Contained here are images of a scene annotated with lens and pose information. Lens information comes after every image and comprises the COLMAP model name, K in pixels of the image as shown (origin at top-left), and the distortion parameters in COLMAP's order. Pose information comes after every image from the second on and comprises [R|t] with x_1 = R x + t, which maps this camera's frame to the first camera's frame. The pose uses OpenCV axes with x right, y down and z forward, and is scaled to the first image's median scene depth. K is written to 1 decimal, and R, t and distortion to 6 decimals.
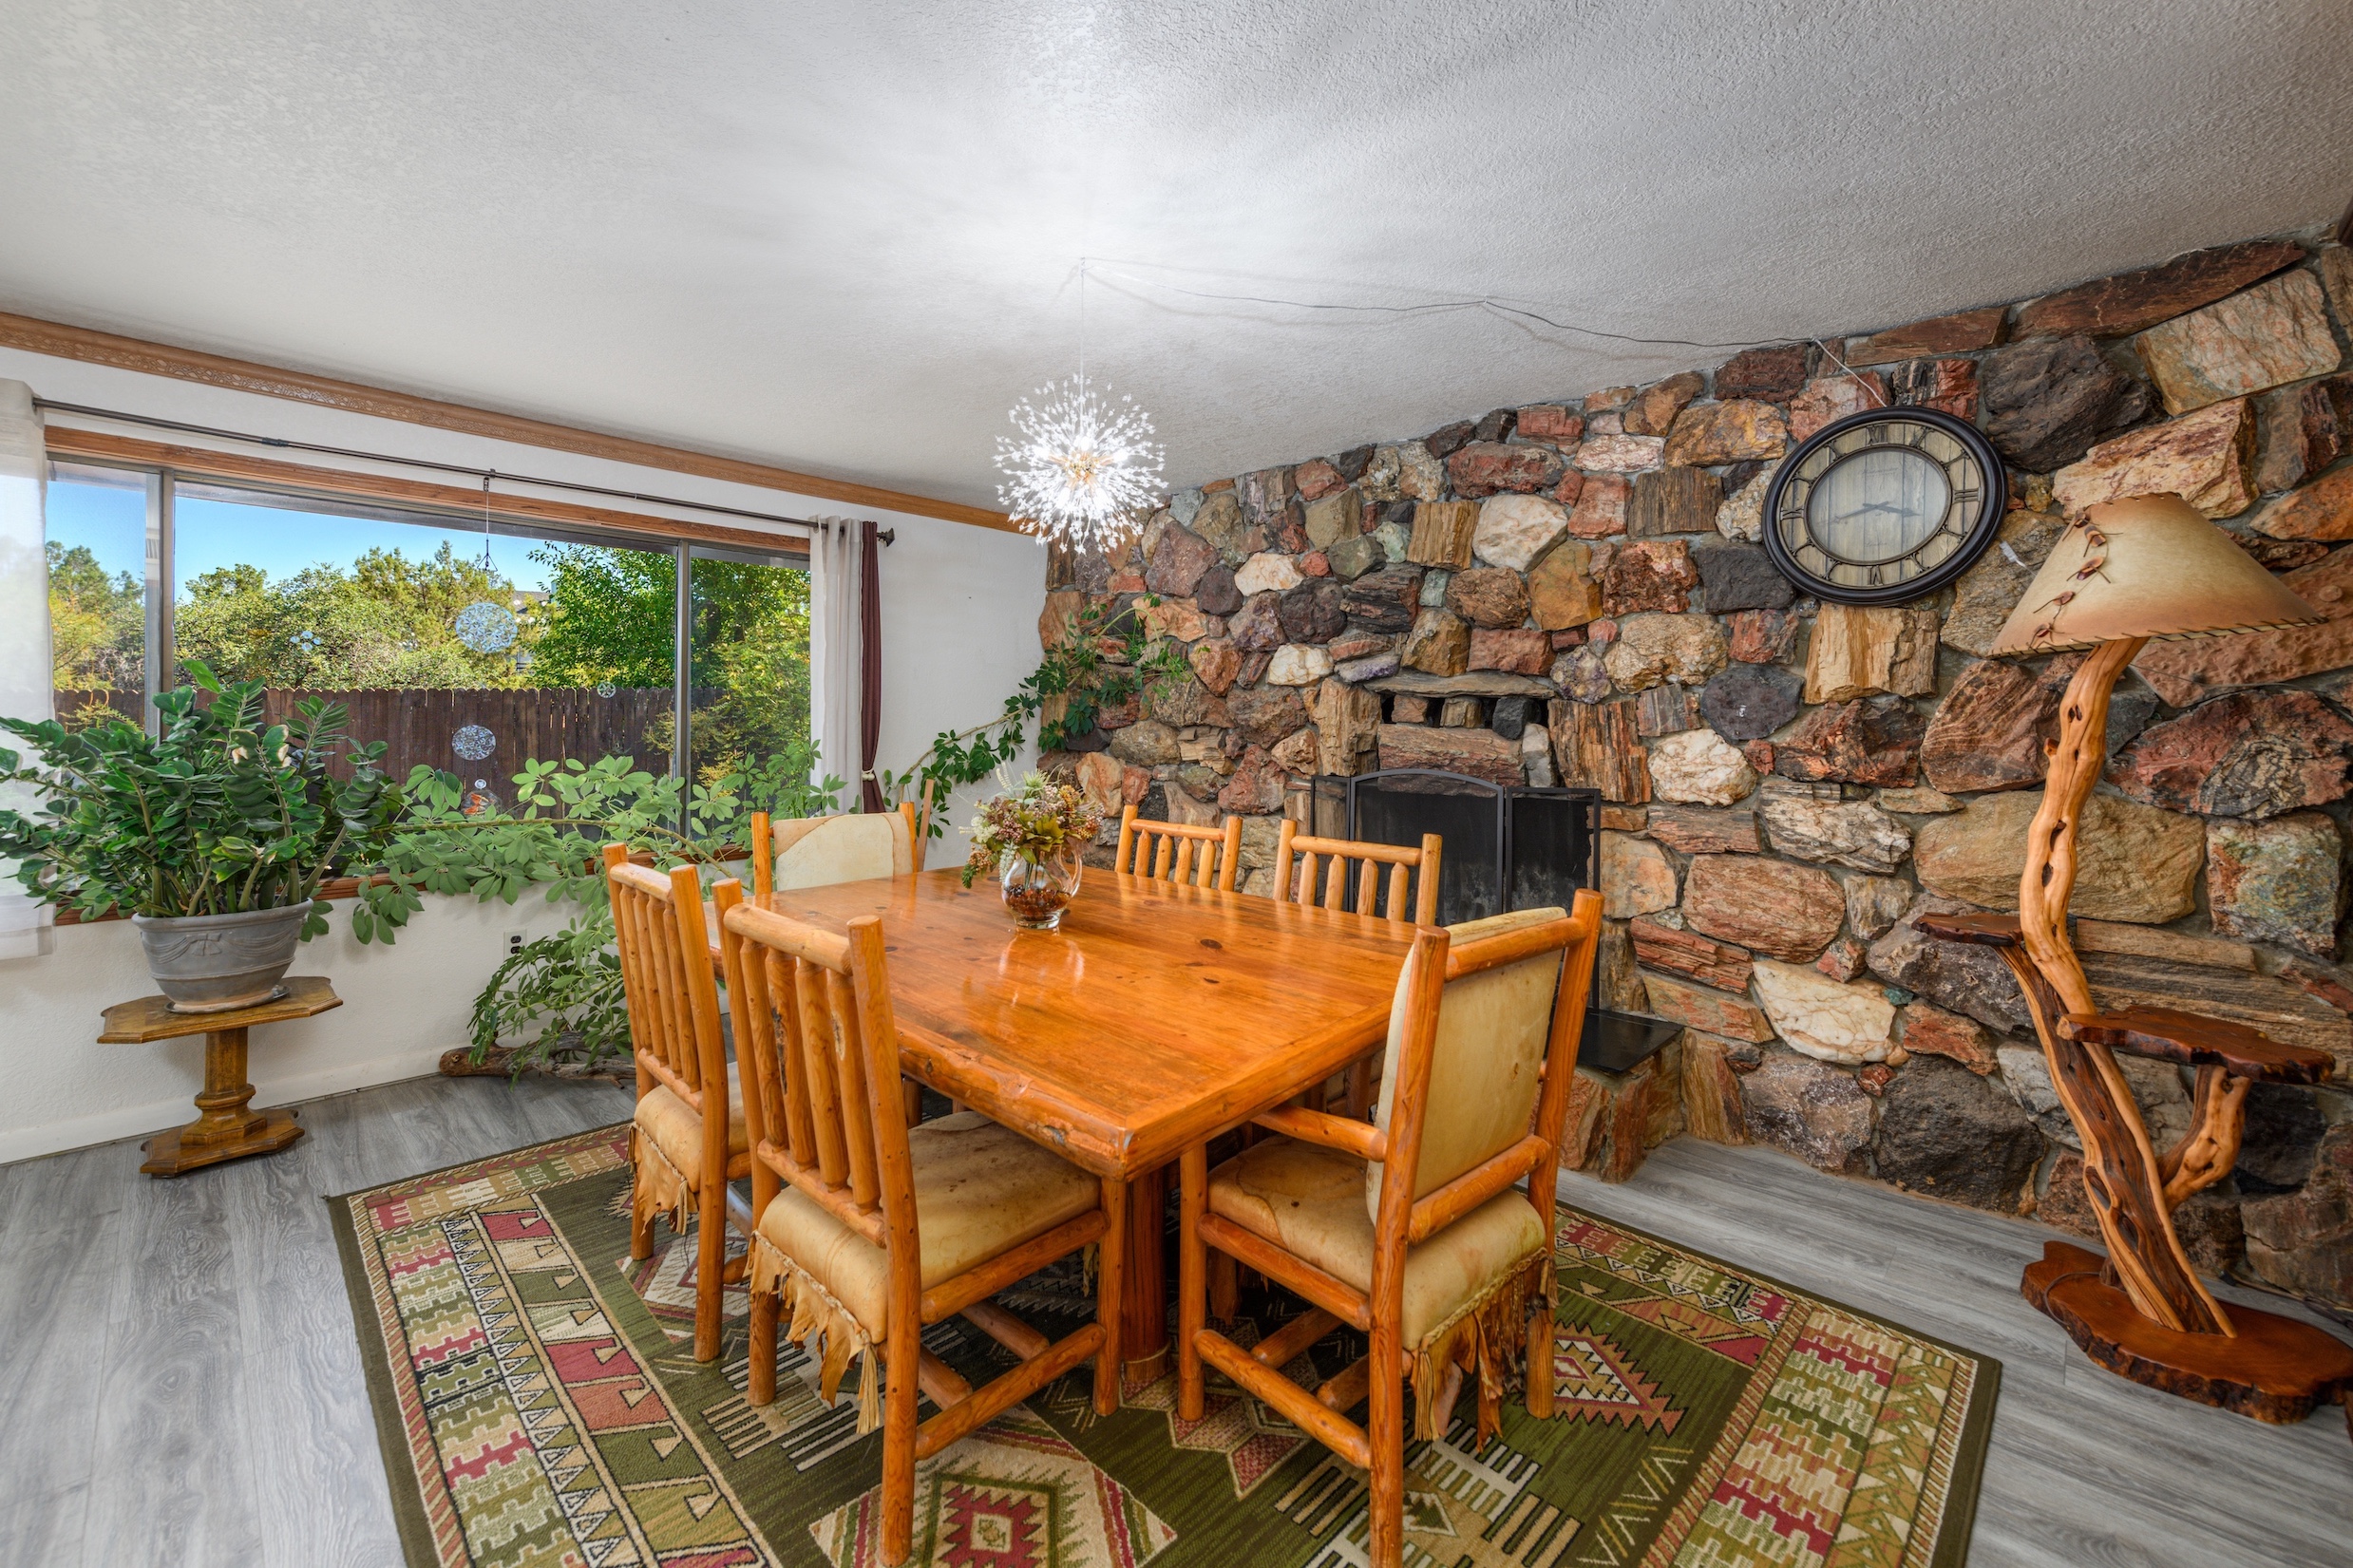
lens RADIAL K [[932.3, 0, 1174.6], [0, 932.3, 744.2], [0, 0, 1]] dist [0.000634, -0.000221]
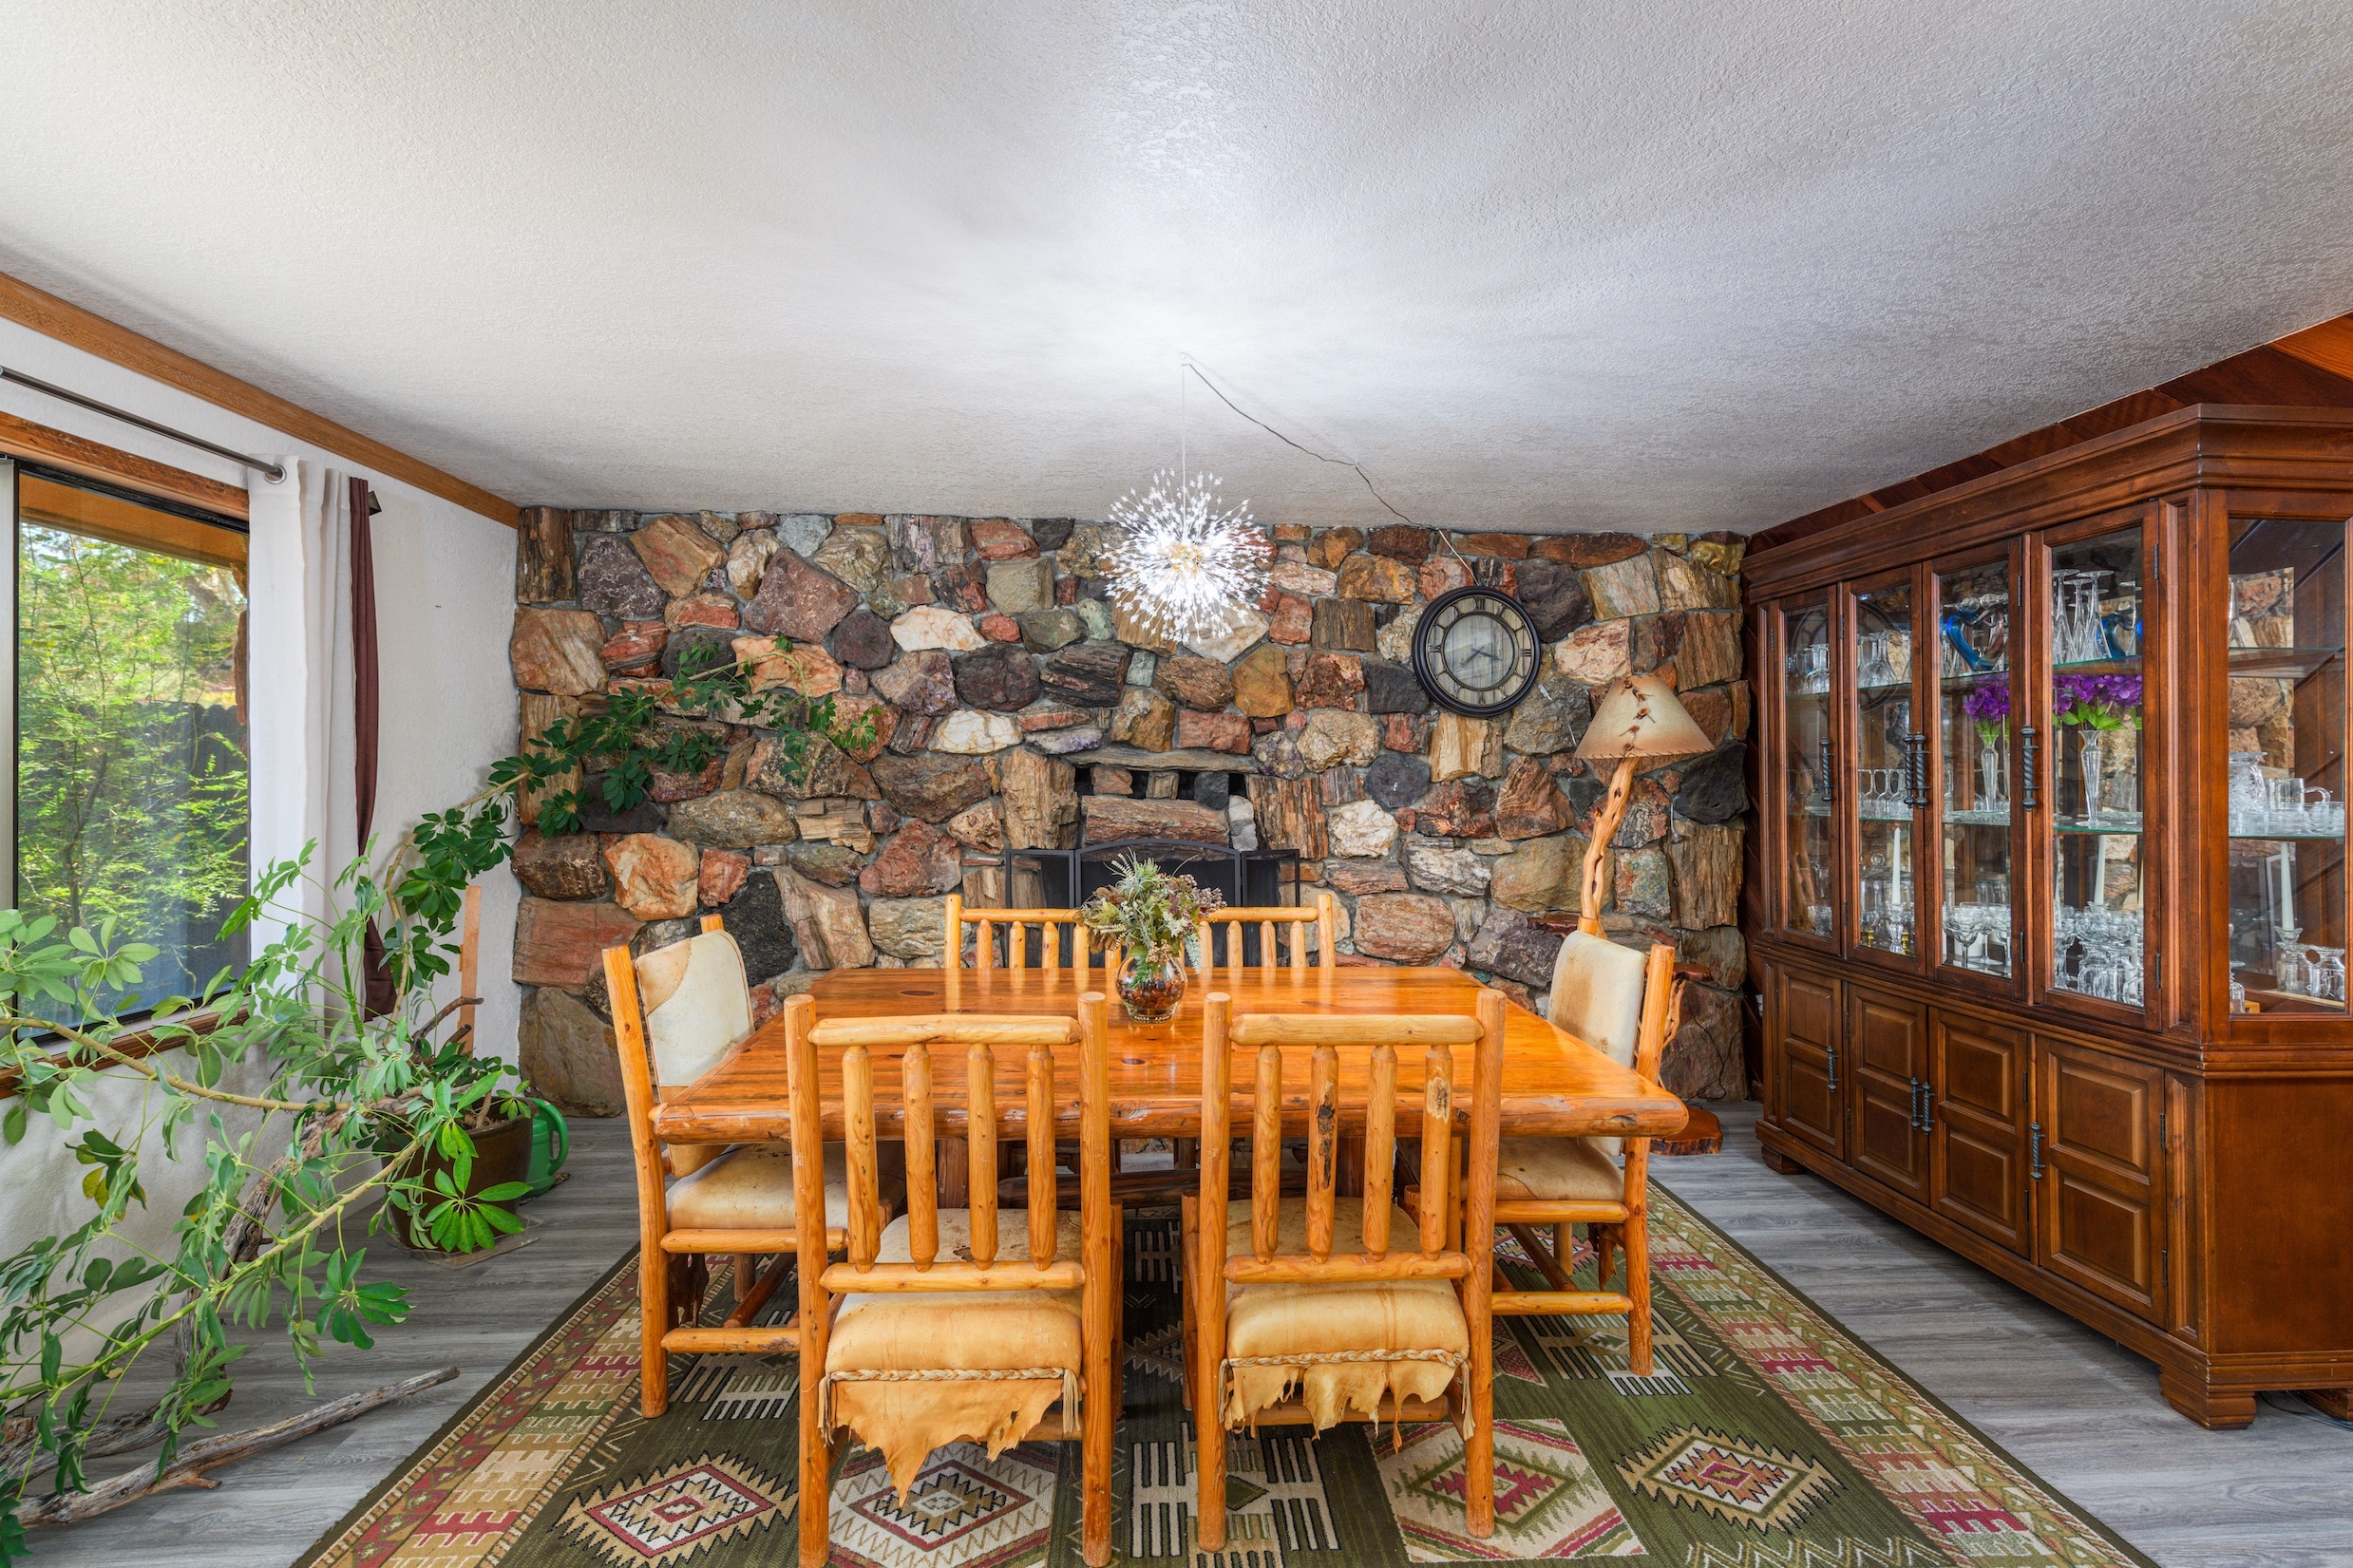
lens RADIAL K [[1088.0, 0, 1176.5], [0, 1088.0, 784.0], [0, 0, 1]] dist [0.018397, -0.000029]
pose [[0.668678, -0.006431, 0.743524, -0.700010], [0.013963, 0.999895, -0.003909, -0.033332], [-0.743421, 0.012996, 0.668697, 0.153362]]
